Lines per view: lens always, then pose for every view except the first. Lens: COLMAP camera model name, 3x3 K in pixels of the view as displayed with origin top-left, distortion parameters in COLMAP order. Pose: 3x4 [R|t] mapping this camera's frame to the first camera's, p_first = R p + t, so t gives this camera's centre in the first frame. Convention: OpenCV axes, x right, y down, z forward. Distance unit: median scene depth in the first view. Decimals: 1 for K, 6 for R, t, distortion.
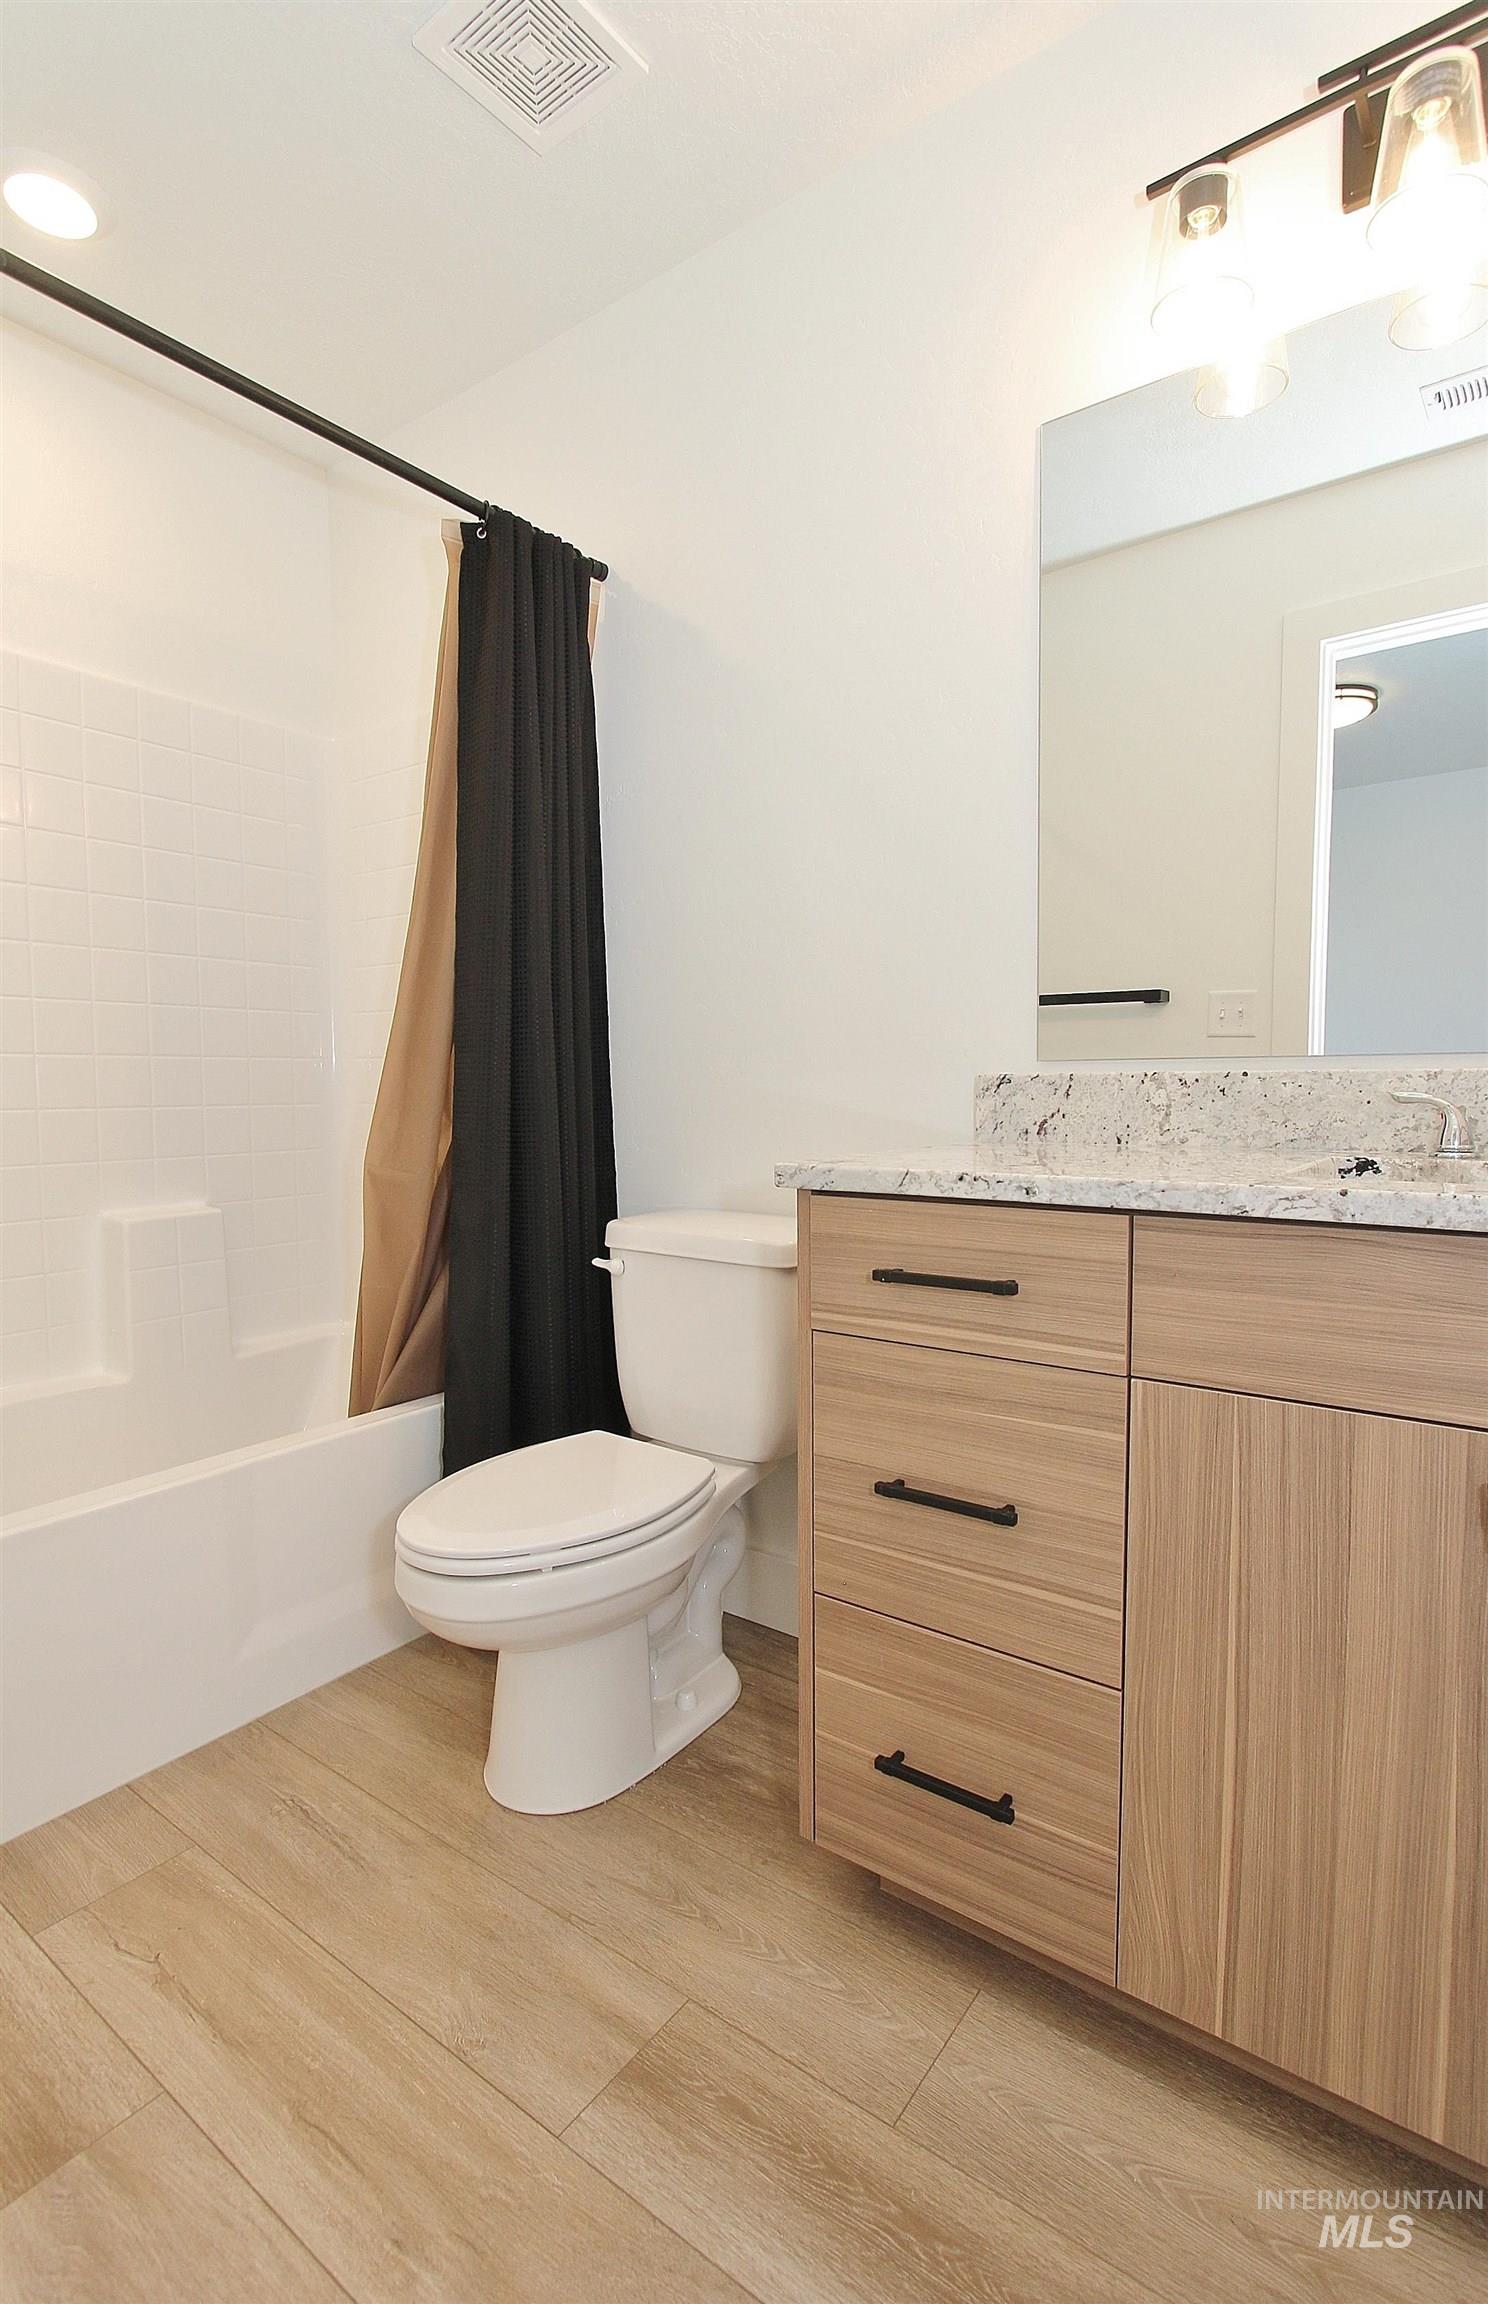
lens RADIAL K [[1072.1, 0, 744.6], [0, 1072.1, 1149.5], [0, 0, 1]] dist [-0.014650, 0.001571]
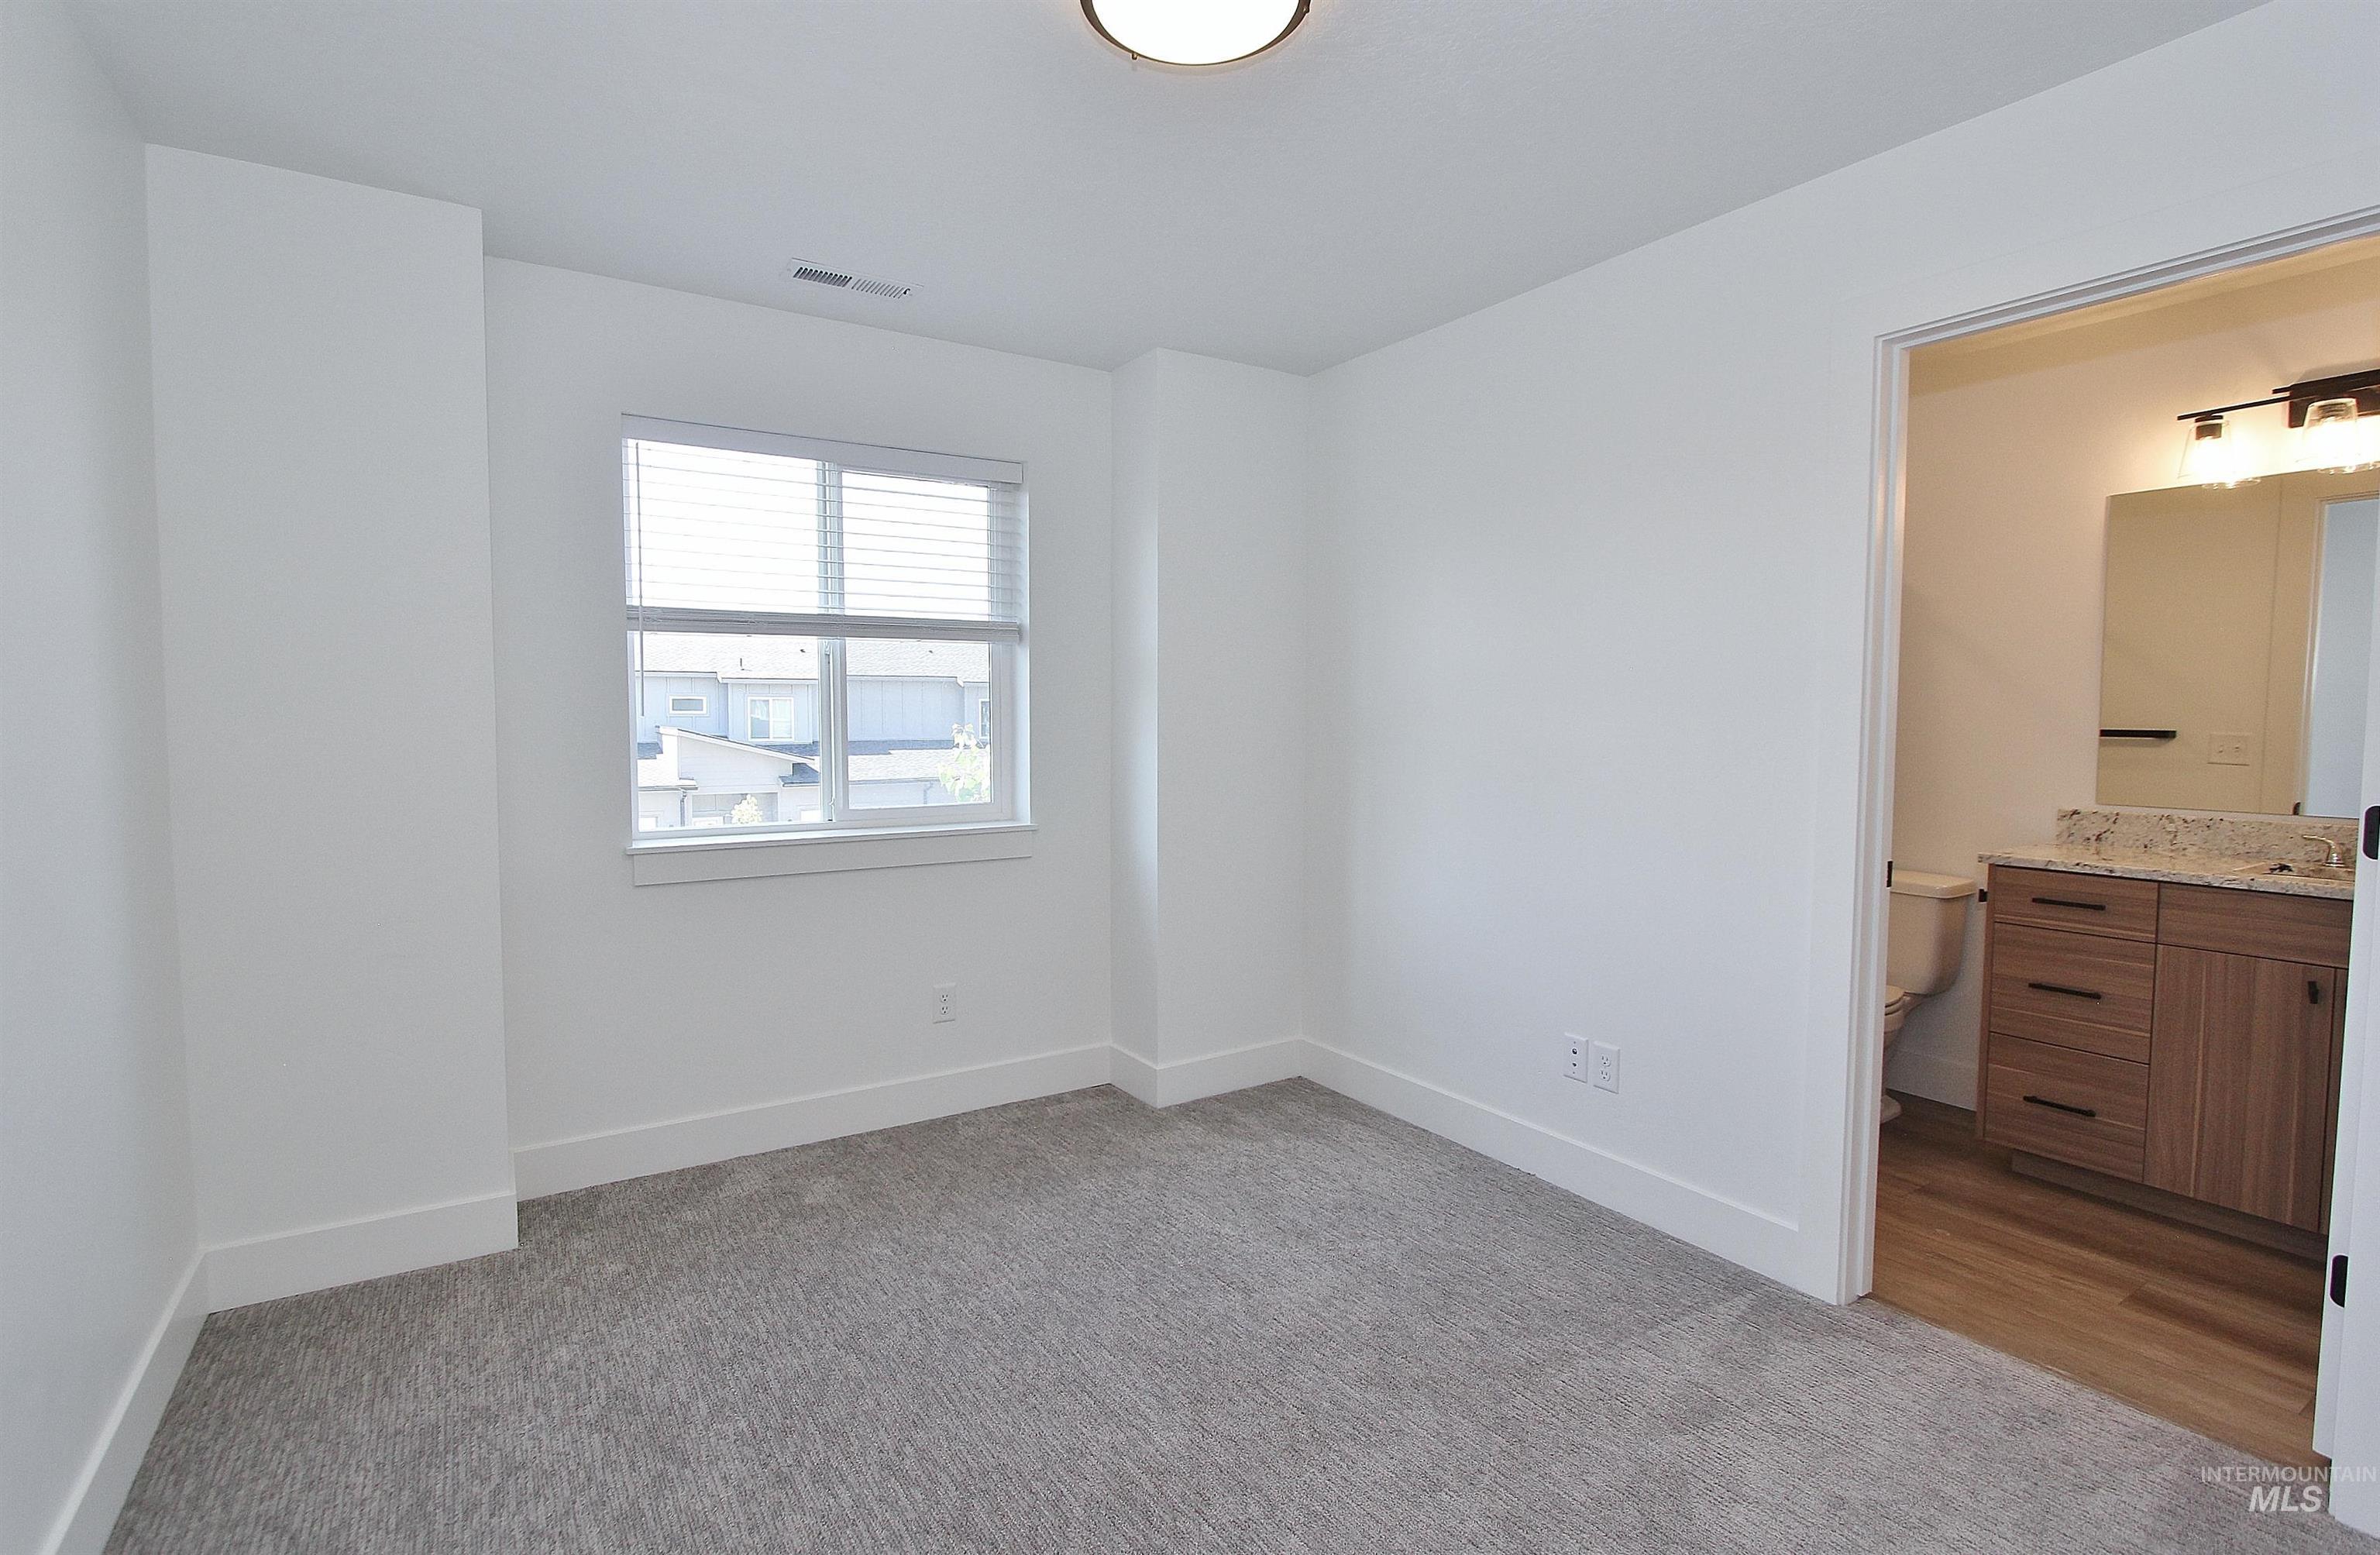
lens RADIAL K [[1107.5, 0, 1178.8], [0, 1107.5, 769.7], [0, 0, 1]] dist [-0.014650, 0.001571]
pose [[0.937237, 0.029112, -0.347474, -0.817065], [-0.032242, 0.999475, -0.003227, -0.109992], [0.347198, 0.014228, 0.937684, -1.994073]]
